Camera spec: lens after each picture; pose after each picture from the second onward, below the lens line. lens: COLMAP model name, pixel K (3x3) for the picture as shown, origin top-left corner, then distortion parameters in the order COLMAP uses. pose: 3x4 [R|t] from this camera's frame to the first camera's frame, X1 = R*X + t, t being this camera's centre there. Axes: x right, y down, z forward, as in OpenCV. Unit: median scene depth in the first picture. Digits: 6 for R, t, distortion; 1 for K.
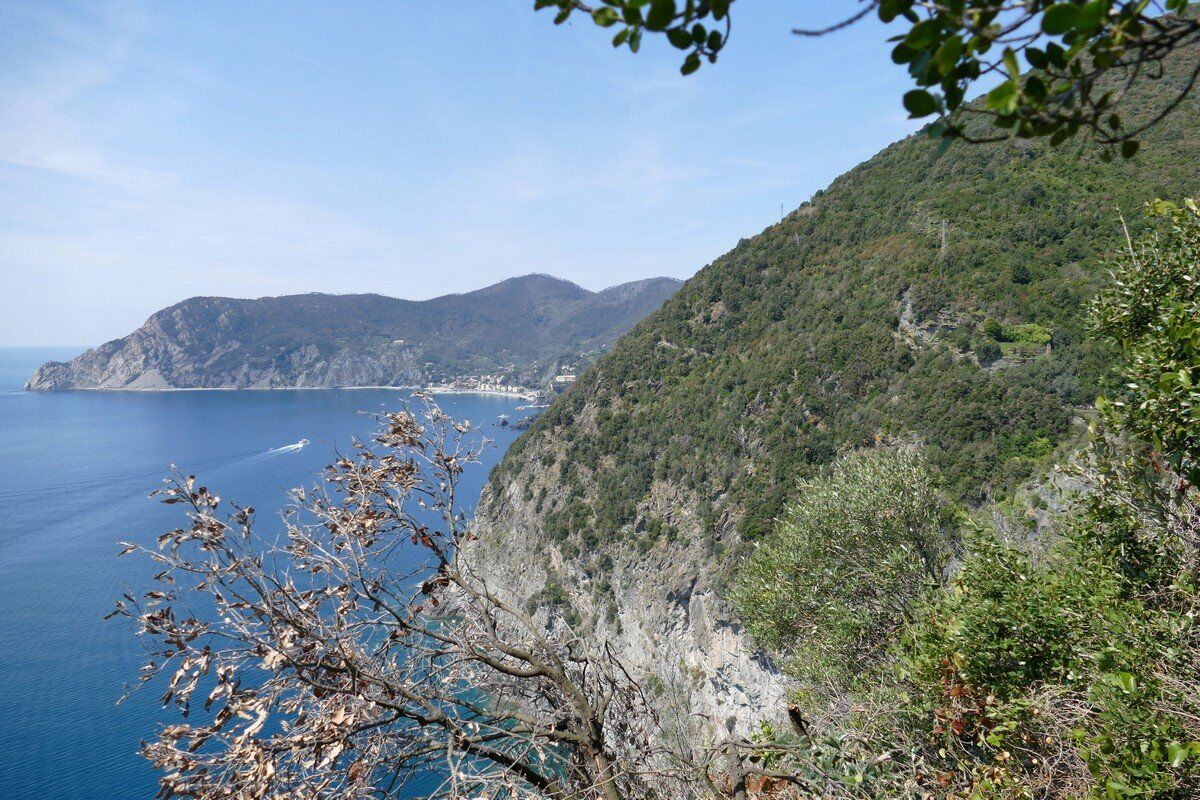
lens RADIAL K [[861.1, 0, 600.0], [0, 861.1, 400.0], [0, 0, 1]] dist [-0.006928, -0.002014]
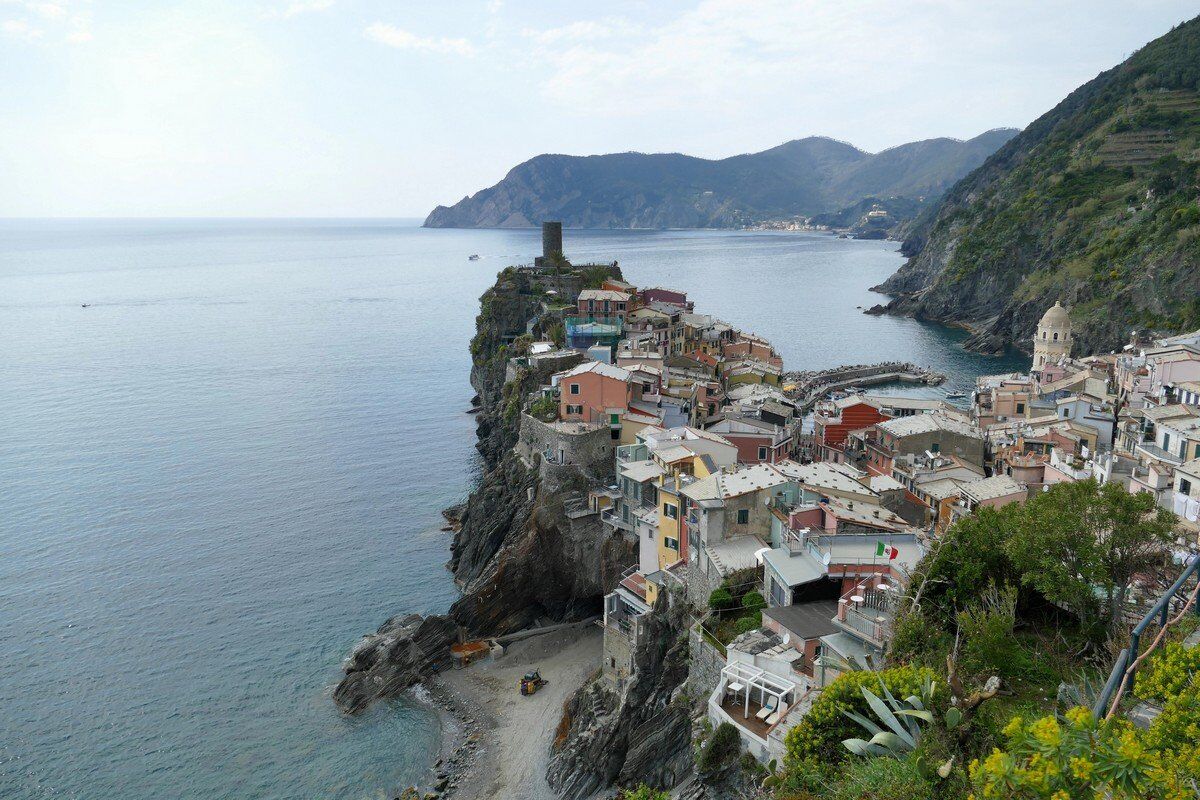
lens RADIAL K [[861.1, 0, 600.0], [0, 861.1, 400.0], [0, 0, 1]] dist [-0.006928, -0.002014]
pose [[0.965161, 0.068988, -0.252398, -0.063343], [-0.033187, 0.989101, 0.143446, 0.050118], [0.259543, -0.130073, 0.956932, -0.205213]]
